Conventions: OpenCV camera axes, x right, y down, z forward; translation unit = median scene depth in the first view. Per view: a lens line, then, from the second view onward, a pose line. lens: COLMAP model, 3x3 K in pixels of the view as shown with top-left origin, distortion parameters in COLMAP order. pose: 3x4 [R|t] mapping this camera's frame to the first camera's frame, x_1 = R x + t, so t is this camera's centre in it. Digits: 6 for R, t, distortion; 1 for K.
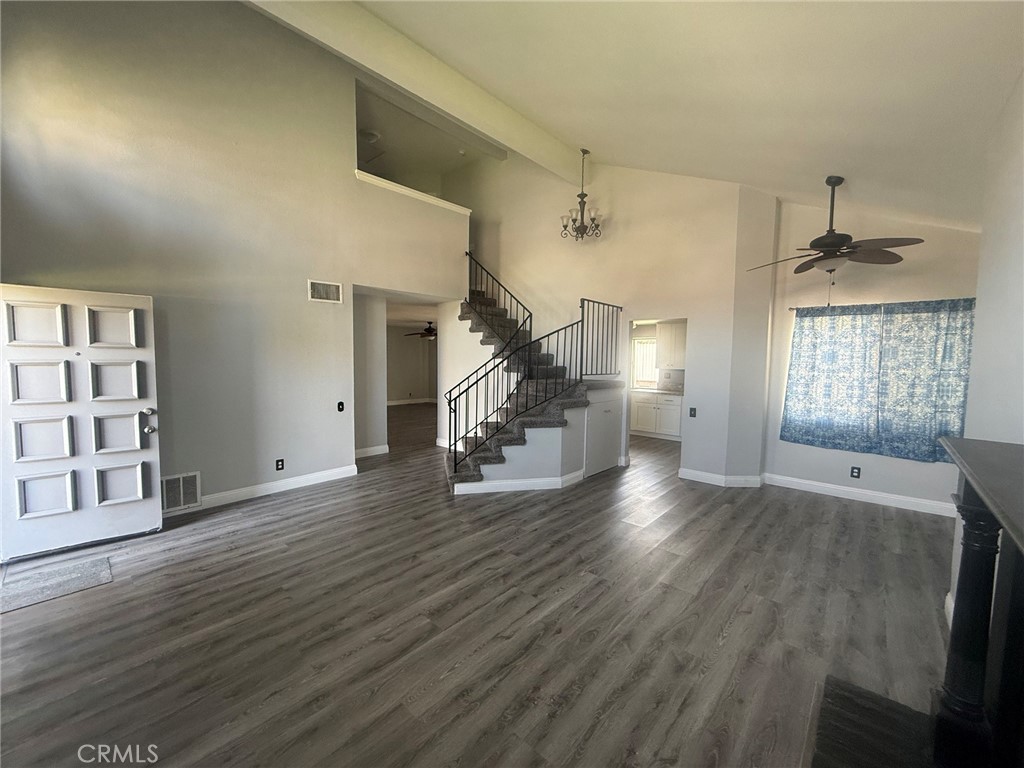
lens RADIAL K [[407.9, 0, 509.4], [0, 407.9, 385.2], [0, 0, 1]] dist [0.000053, 0.000097]
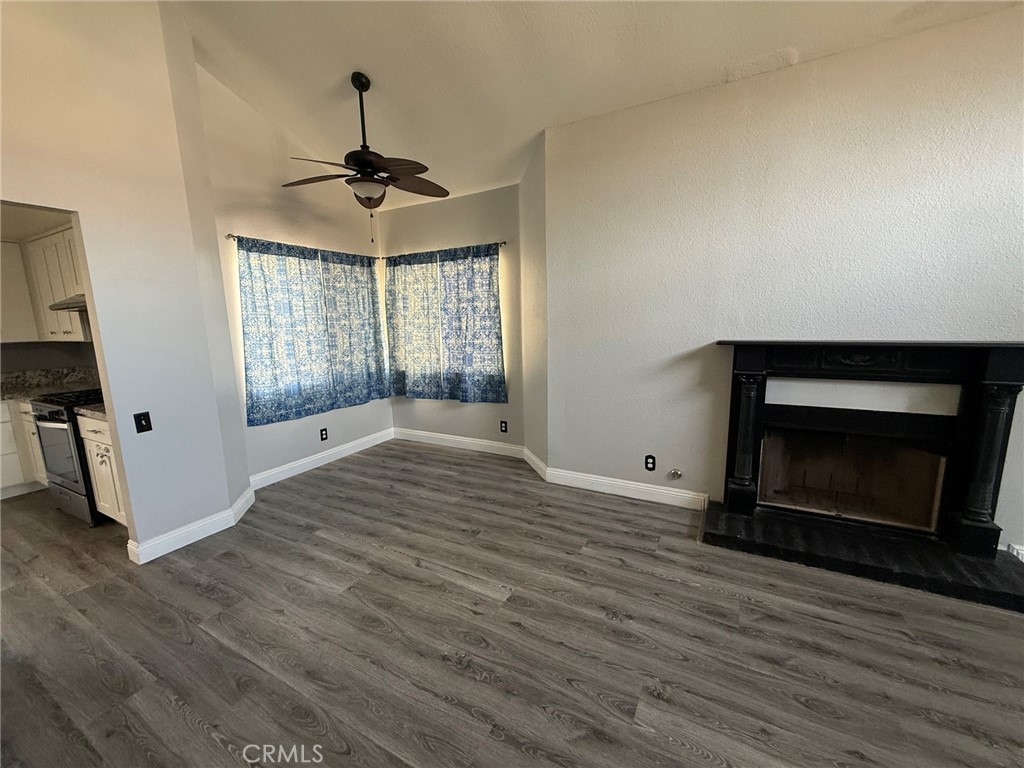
lens RADIAL K [[407.9, 0, 509.4], [0, 407.9, 385.2], [0, 0, 1]] dist [0.000053, 0.000097]
pose [[-0.229339, -0.161854, 0.959795, -0.130230], [0.092319, 0.978015, 0.186986, -0.032837], [-0.968959, 0.131490, -0.209354, 0.855307]]
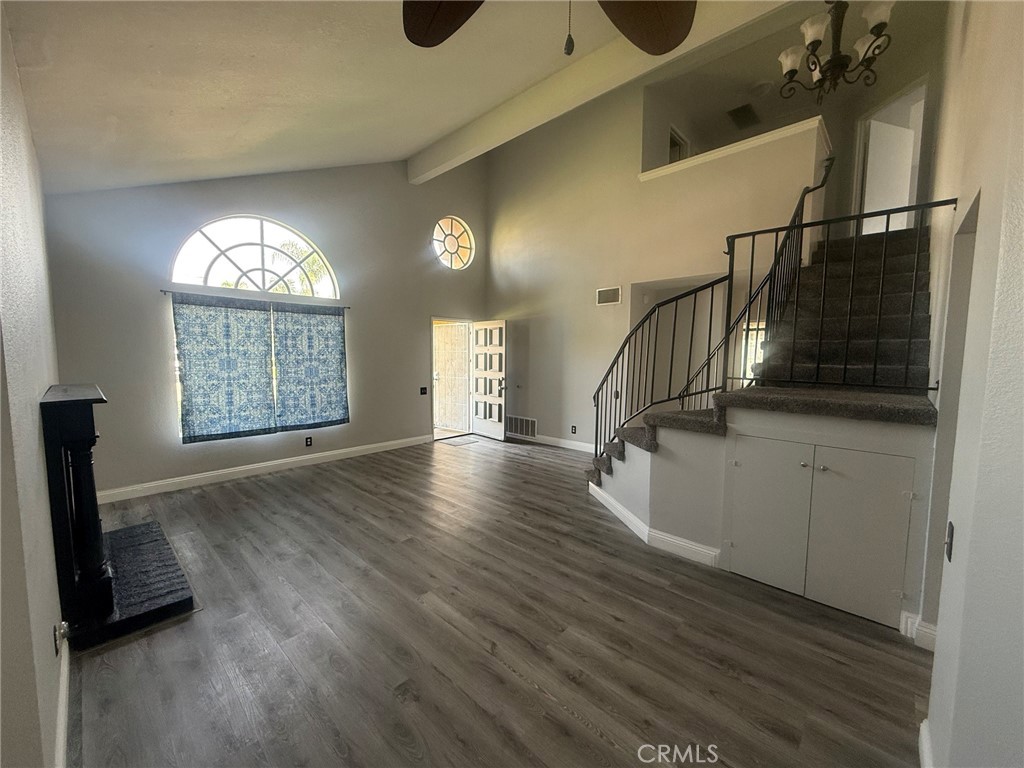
lens RADIAL K [[407.9, 0, 509.4], [0, 407.9, 385.2], [0, 0, 1]] dist [0.000053, 0.000097]
pose [[-0.024132, 0.069929, -0.997260, 0.903940], [-0.076903, 0.994465, 0.071594, -0.040251], [0.996747, 0.078420, -0.018621, 0.896962]]
